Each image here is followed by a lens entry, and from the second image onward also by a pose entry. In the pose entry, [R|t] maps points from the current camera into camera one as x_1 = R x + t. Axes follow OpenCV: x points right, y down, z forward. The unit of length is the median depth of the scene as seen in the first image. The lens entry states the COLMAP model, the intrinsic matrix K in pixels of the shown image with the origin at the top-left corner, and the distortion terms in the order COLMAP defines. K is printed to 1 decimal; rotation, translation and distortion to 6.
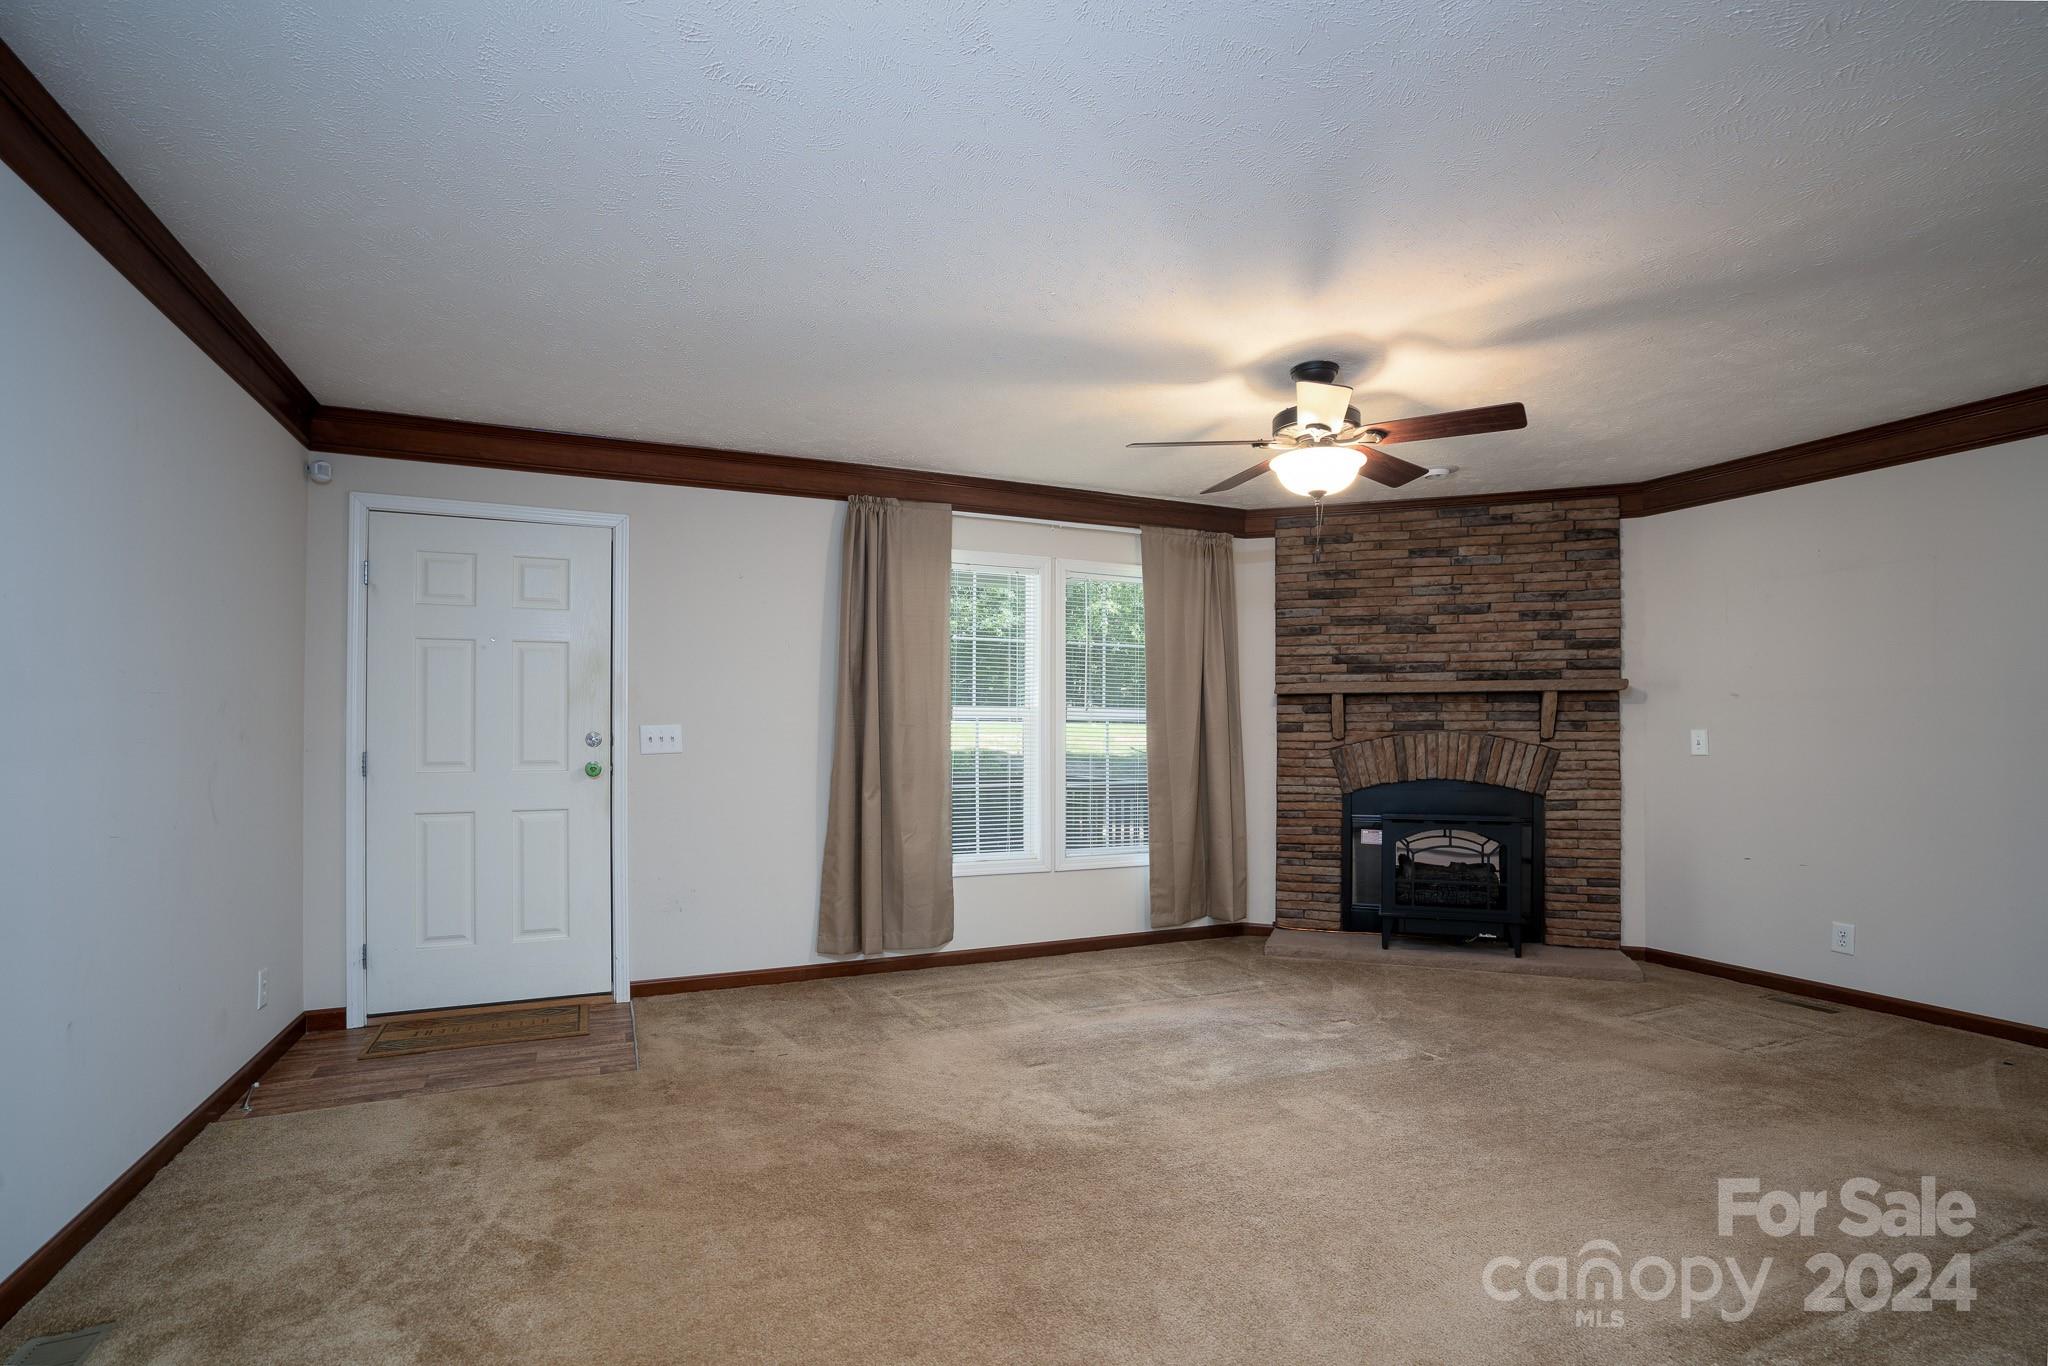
lens RADIAL K [[968.4, 0, 1041.3], [0, 968.4, 725.7], [0, 0, 1]] dist [-0.057297, 0.026728]
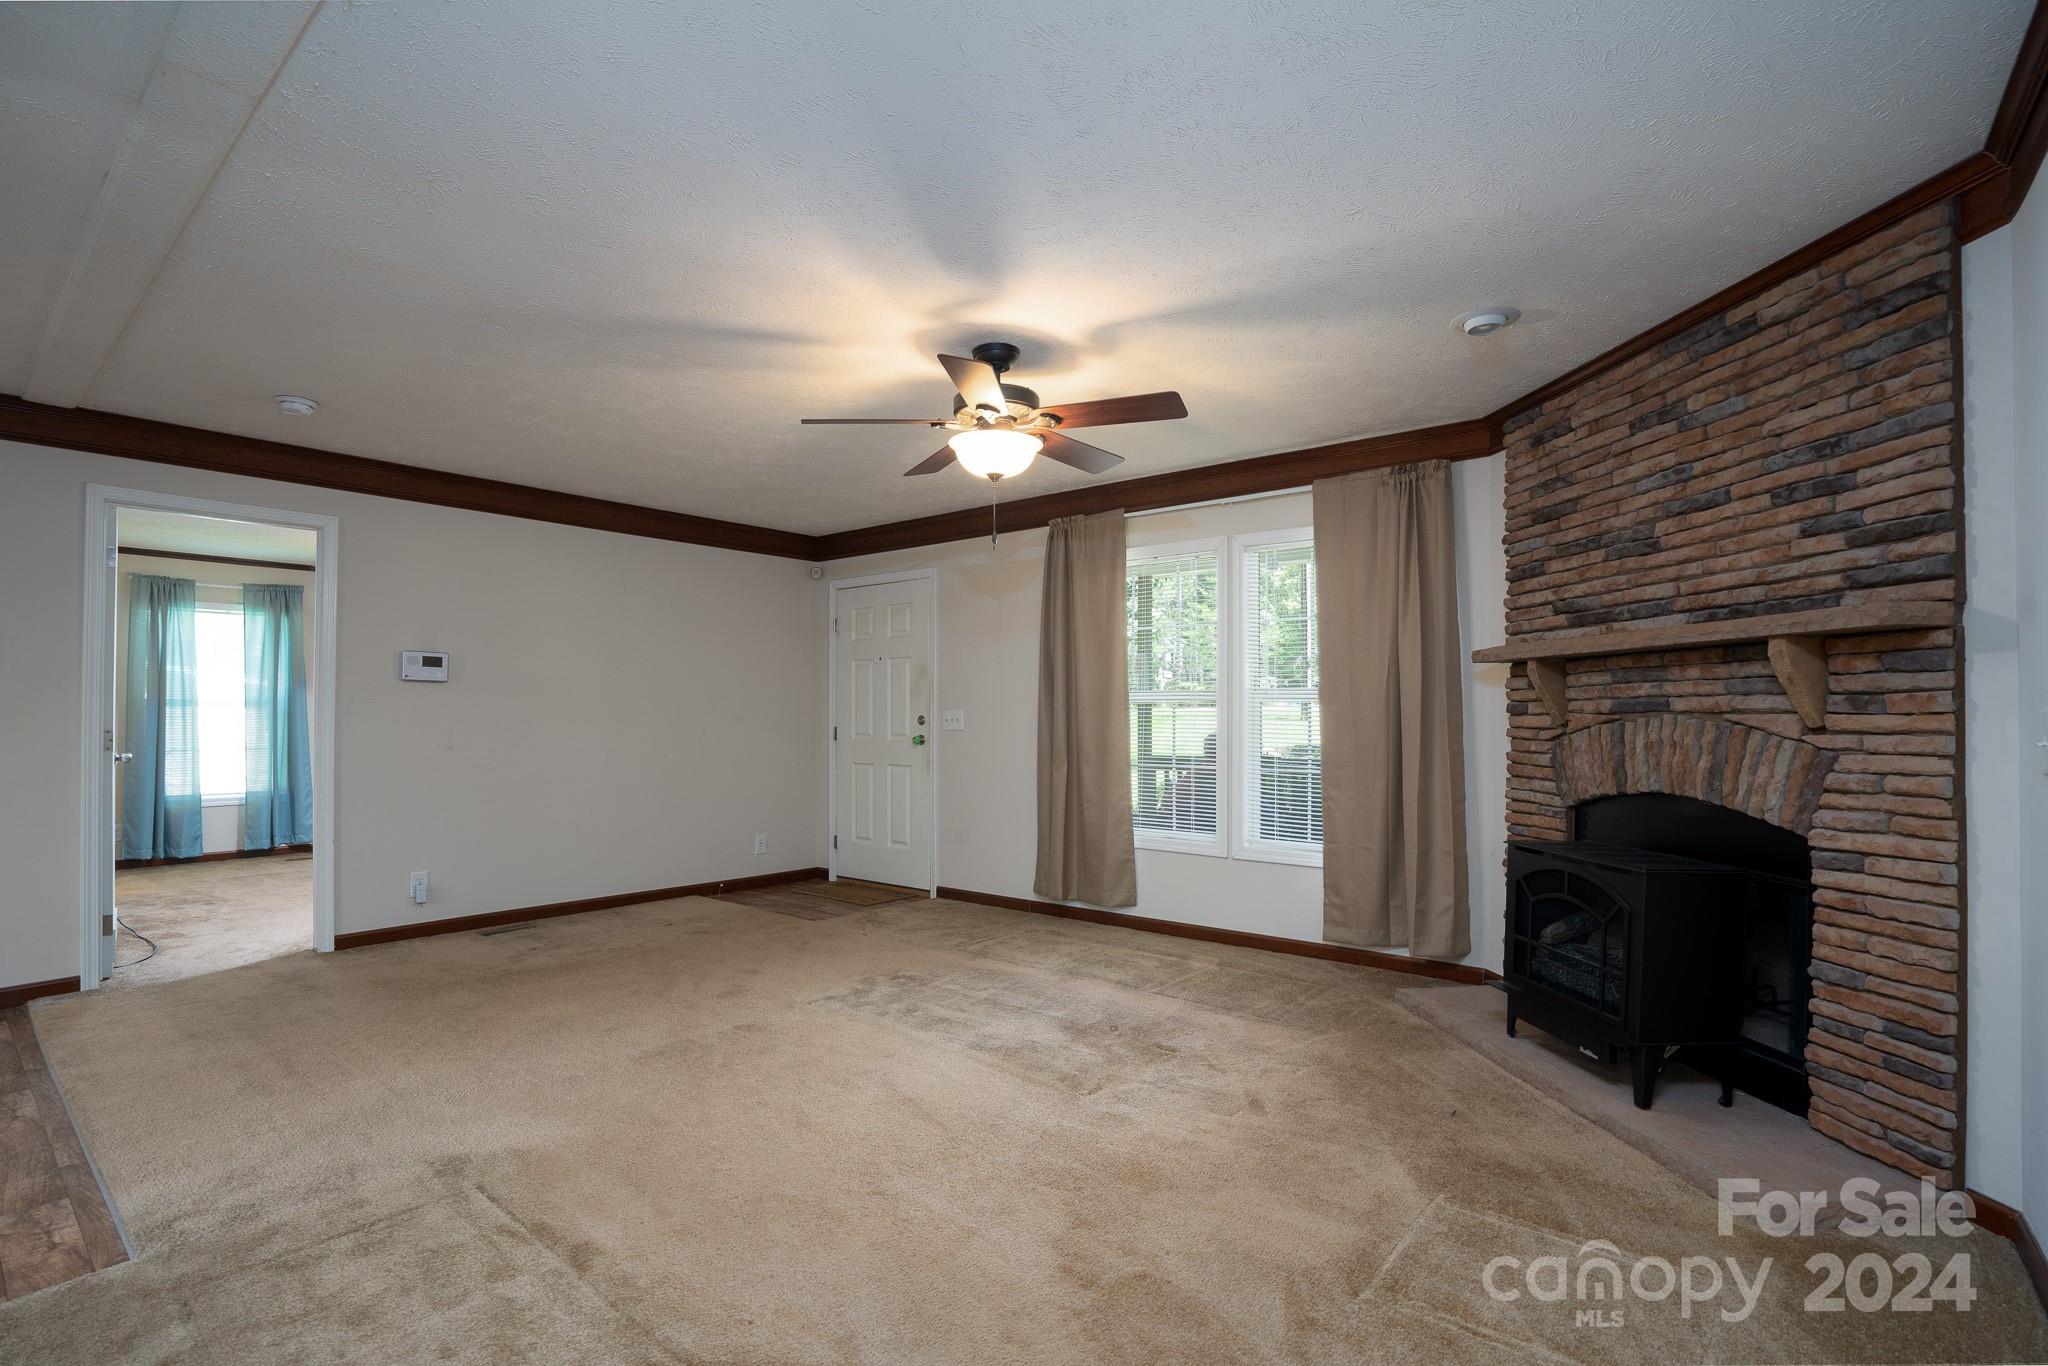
lens RADIAL K [[954.6, 0, 1039.8], [0, 954.6, 713.2], [0, 0, 1]] dist [-0.058896, 0.024471]
pose [[0.451936, -0.001625, -0.892049, 0.790277], [0.006466, 0.999978, 0.001455, 0.002068], [0.892027, -0.006426, 0.451936, 0.402643]]
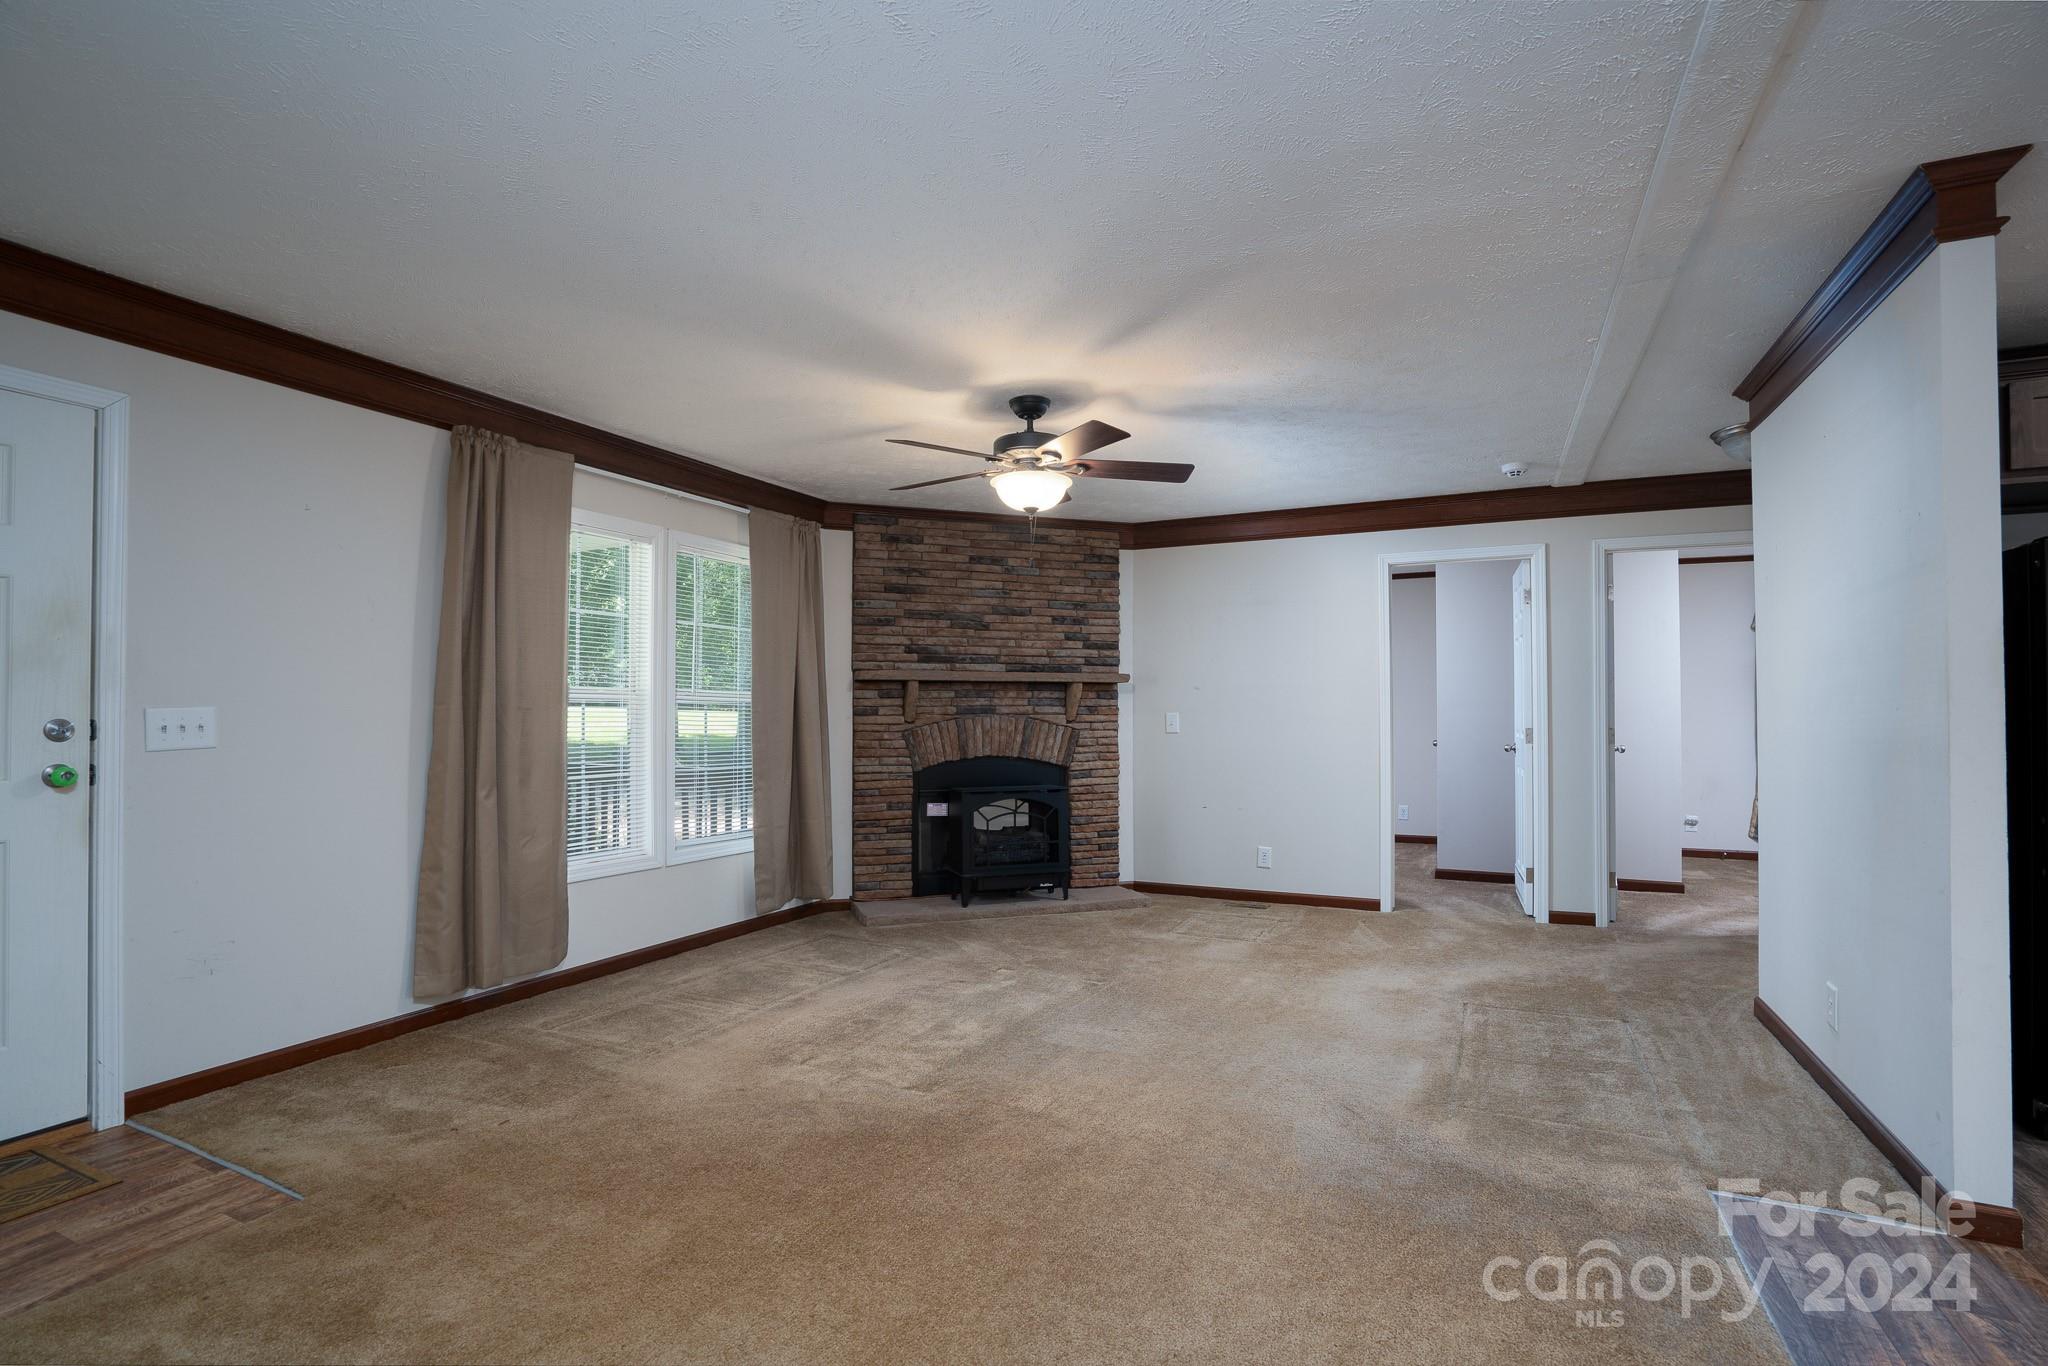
lens RADIAL K [[956.4, 0, 1019.5], [0, 956.4, 693.5], [0, 0, 1]] dist [-0.040315, 0.025281]
pose [[0.778828, 0.012218, 0.627118, -0.299070], [-0.002909, 0.999870, -0.015867, -0.001571], [-0.627230, 0.010533, 0.778763, 0.078813]]
